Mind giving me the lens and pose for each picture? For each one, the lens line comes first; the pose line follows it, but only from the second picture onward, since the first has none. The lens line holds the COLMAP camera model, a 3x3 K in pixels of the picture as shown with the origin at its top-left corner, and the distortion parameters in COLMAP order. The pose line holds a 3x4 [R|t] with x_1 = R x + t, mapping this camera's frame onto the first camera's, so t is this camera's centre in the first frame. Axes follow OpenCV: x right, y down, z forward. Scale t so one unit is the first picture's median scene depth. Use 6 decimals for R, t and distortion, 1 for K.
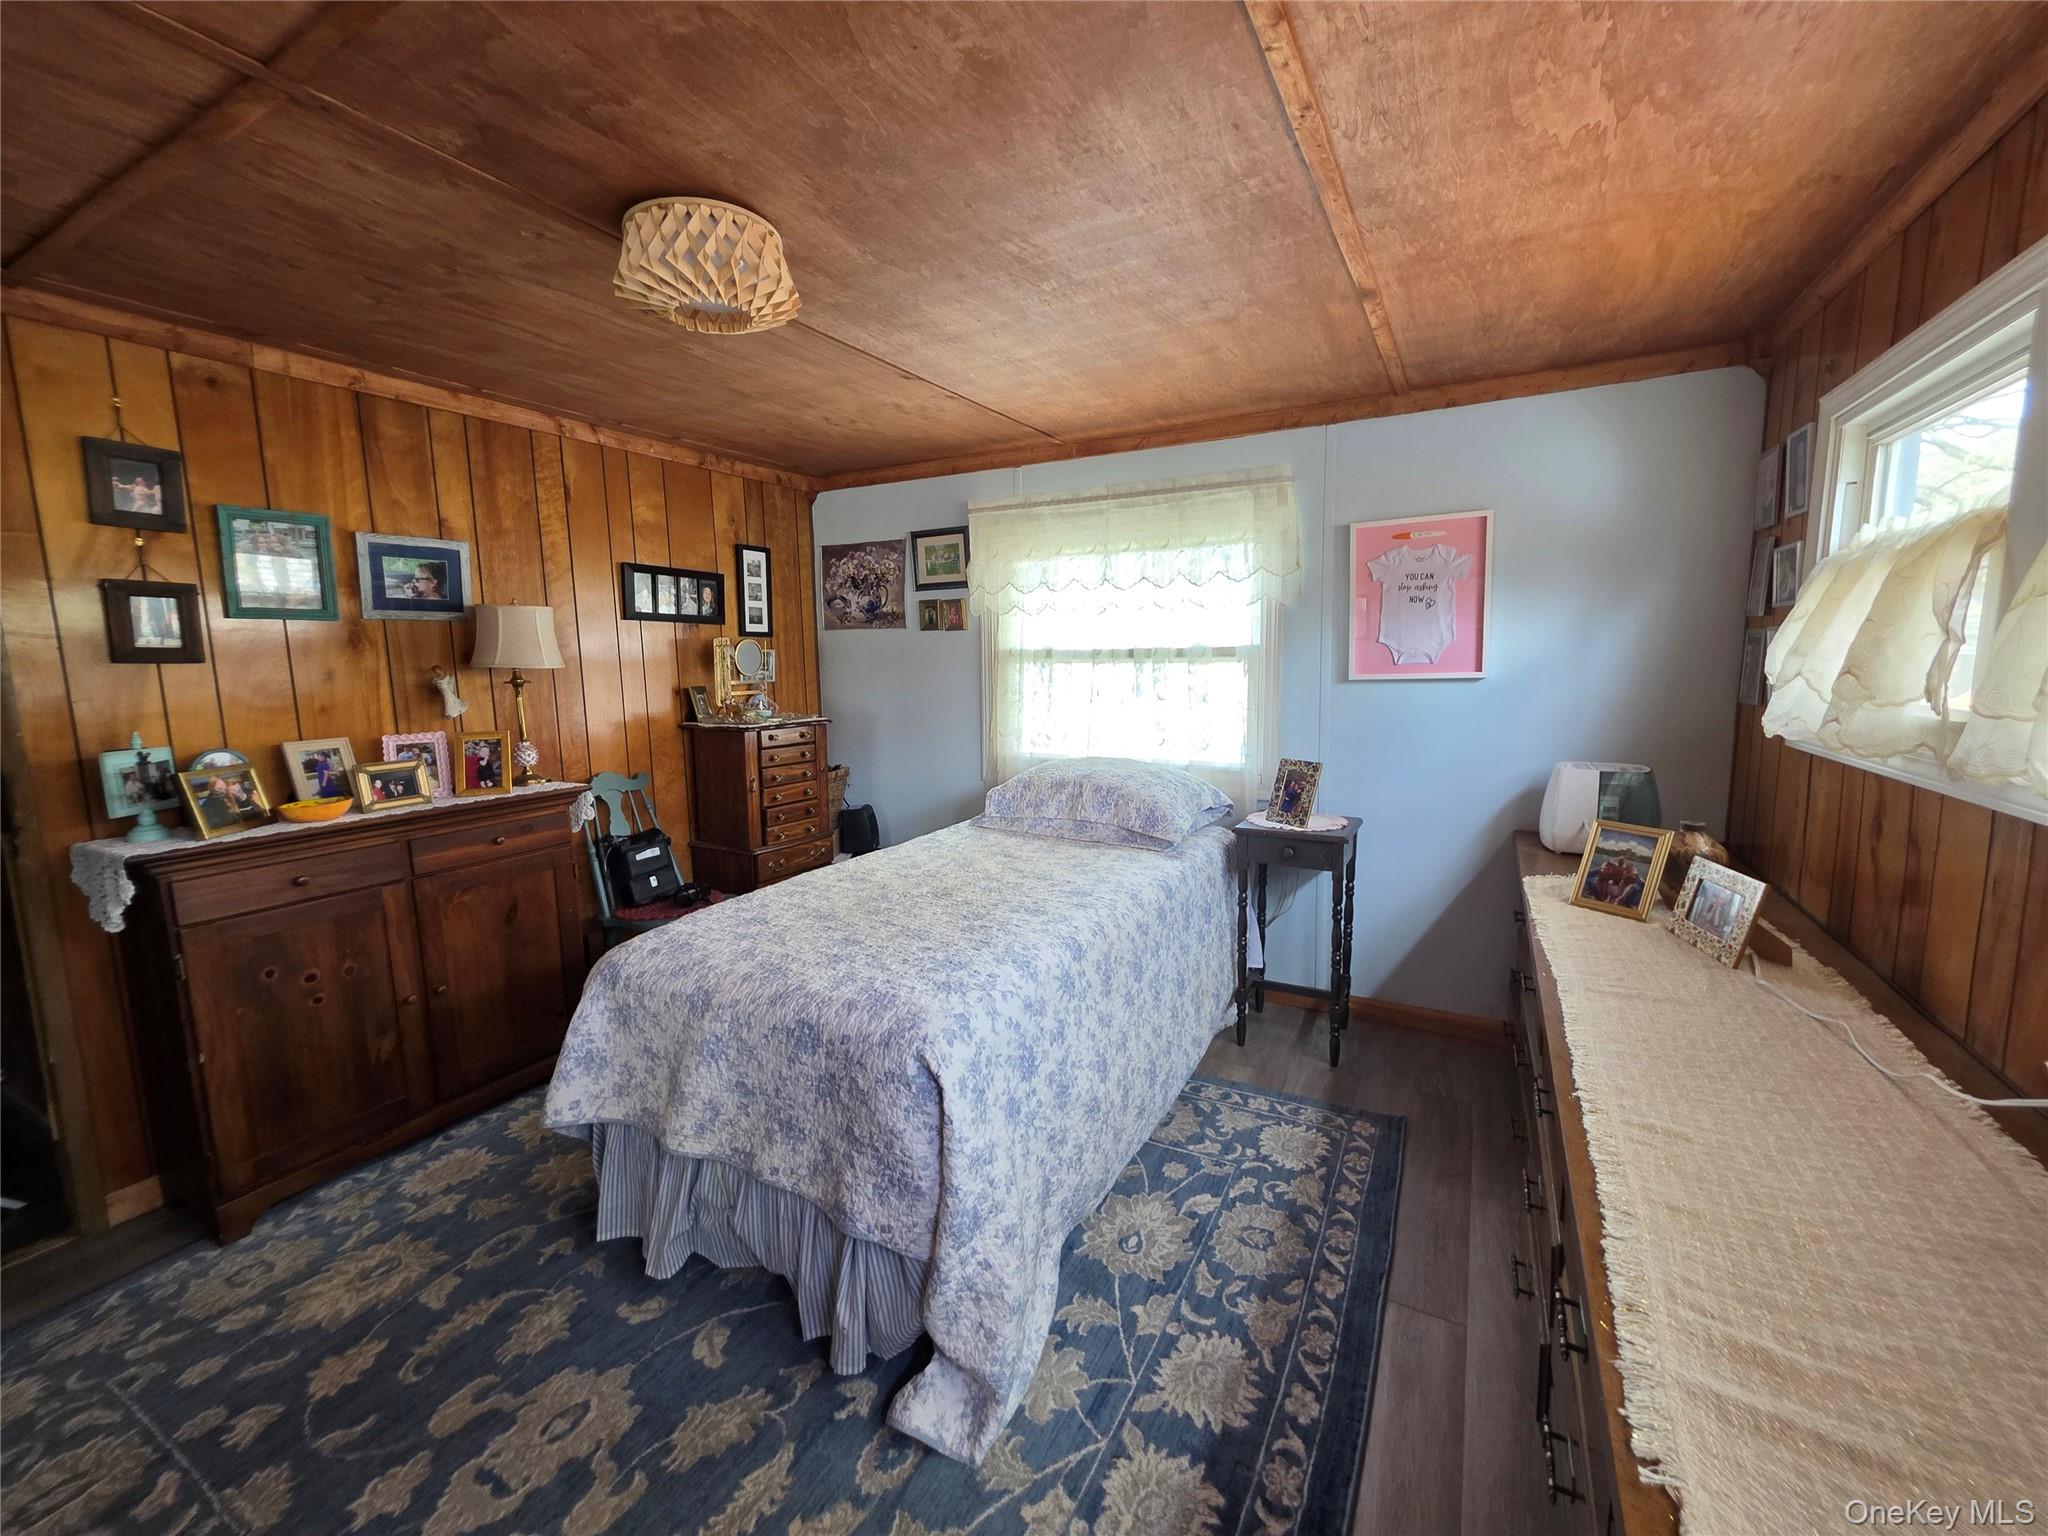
lens RADIAL K [[828.4, 0, 1032.6], [0, 828.4, 763.2], [0, 0, 1]] dist [-0.000629, -0.000255]
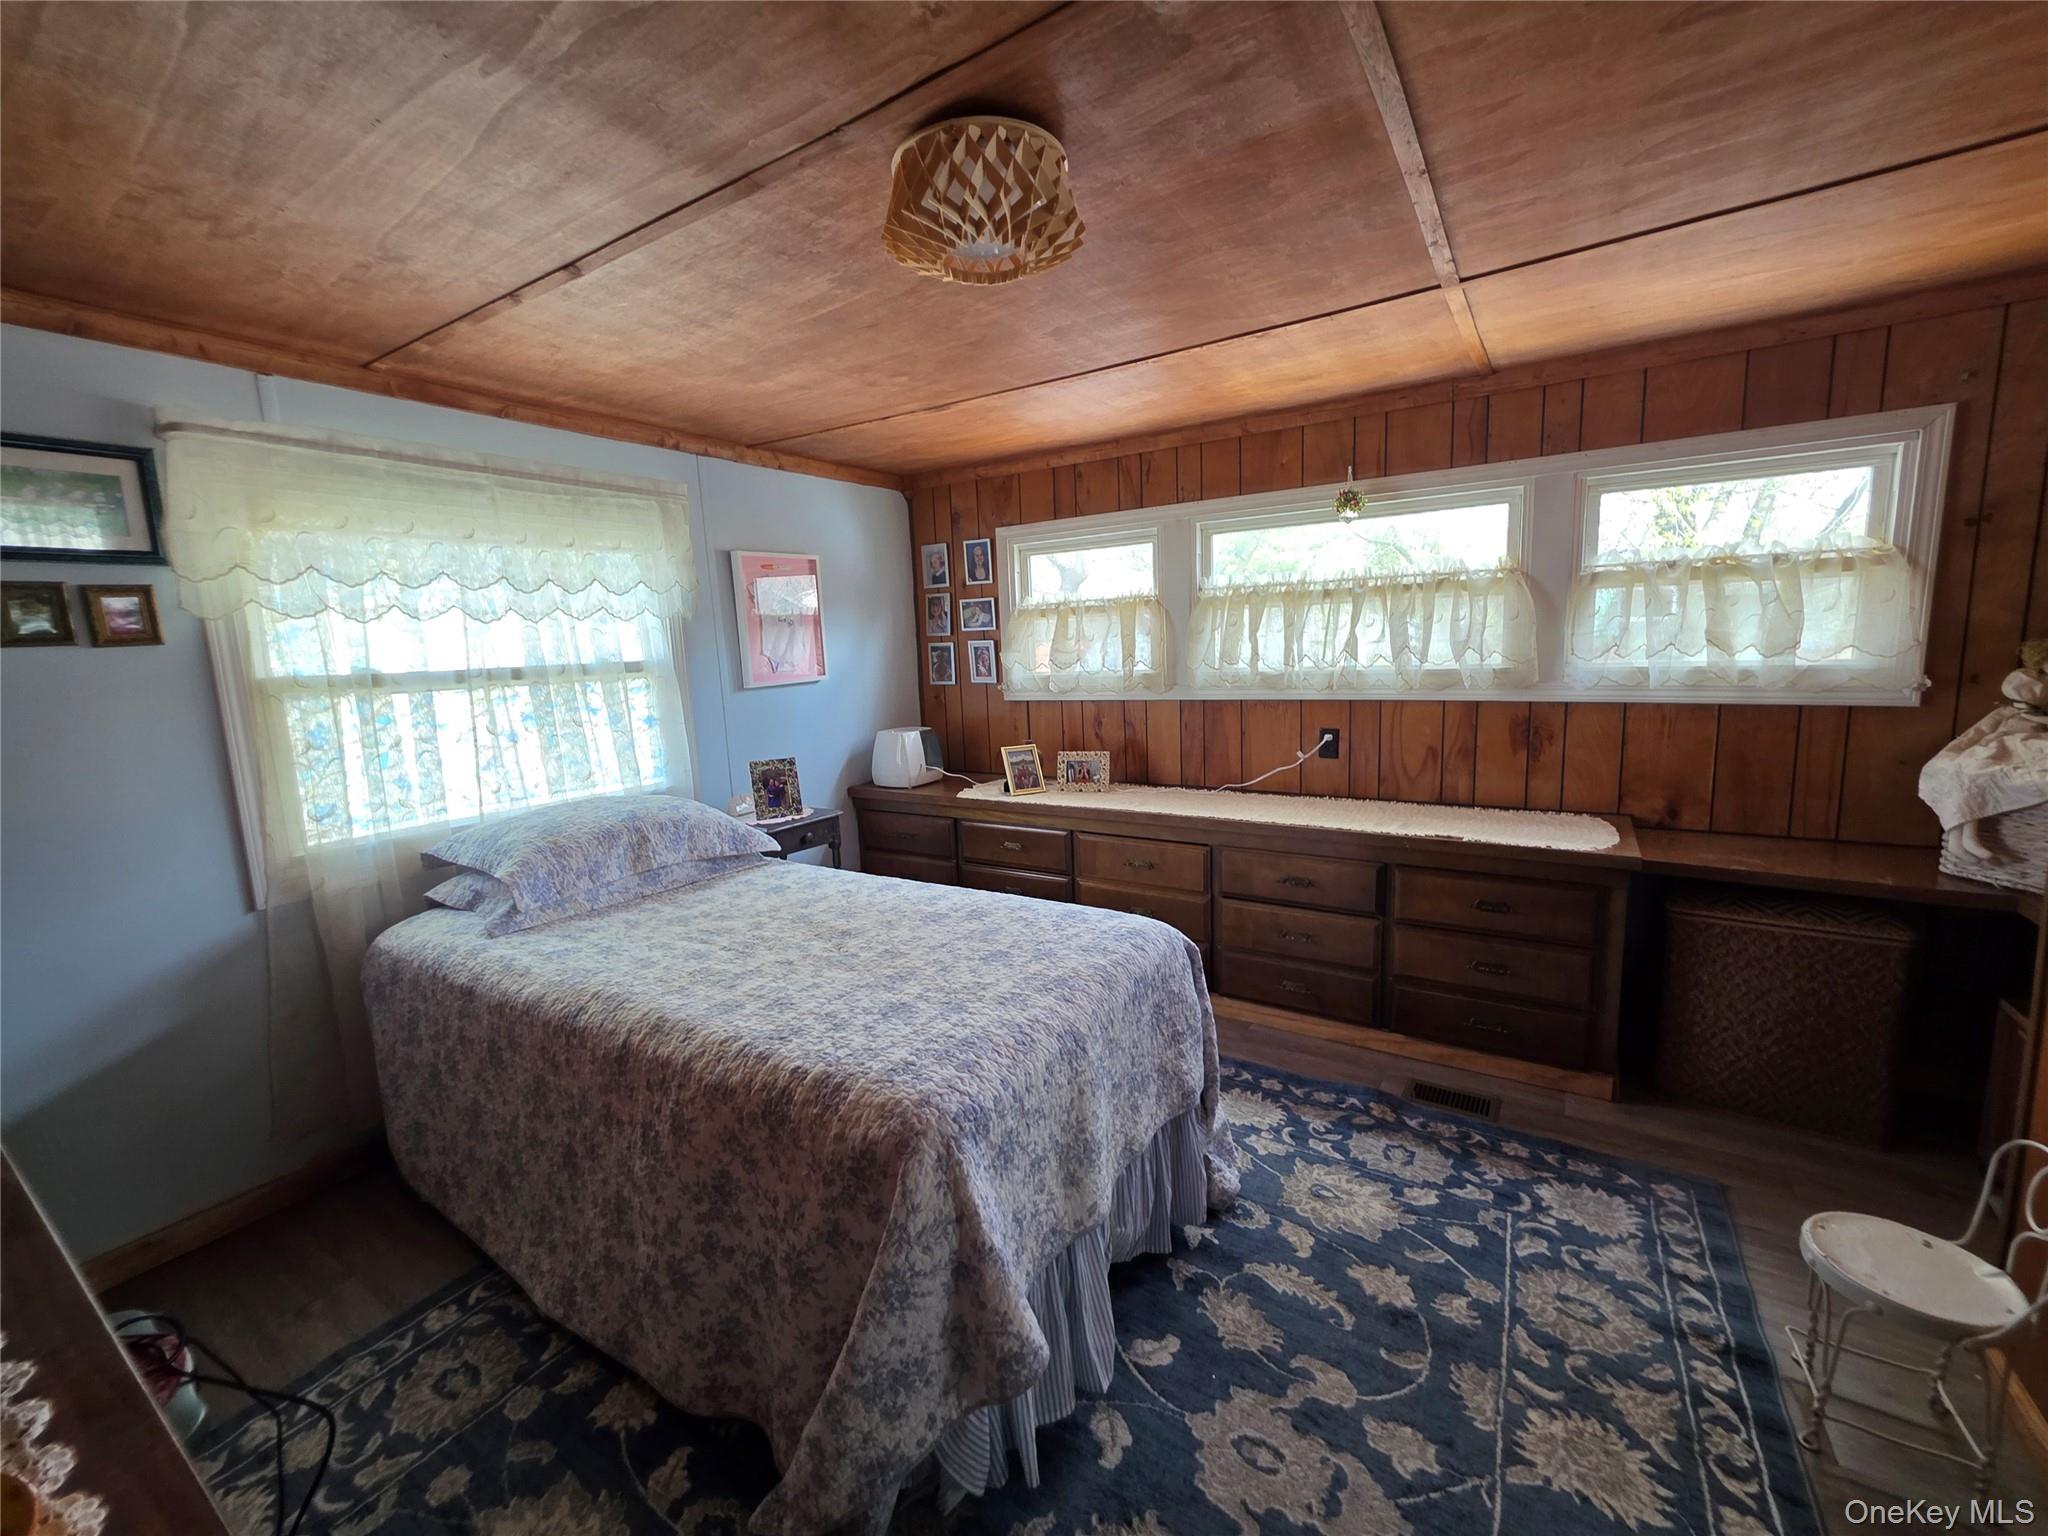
lens RADIAL K [[828.4, 0, 1029.2], [0, 828.4, 761.3], [0, 0, 1]] dist [-0.000629, -0.000255]
pose [[0.072725, -0.132846, 0.988465, -0.775651], [0.172209, 0.977876, 0.118752, -0.076144], [-0.982372, 0.161586, 0.093994, 0.570587]]
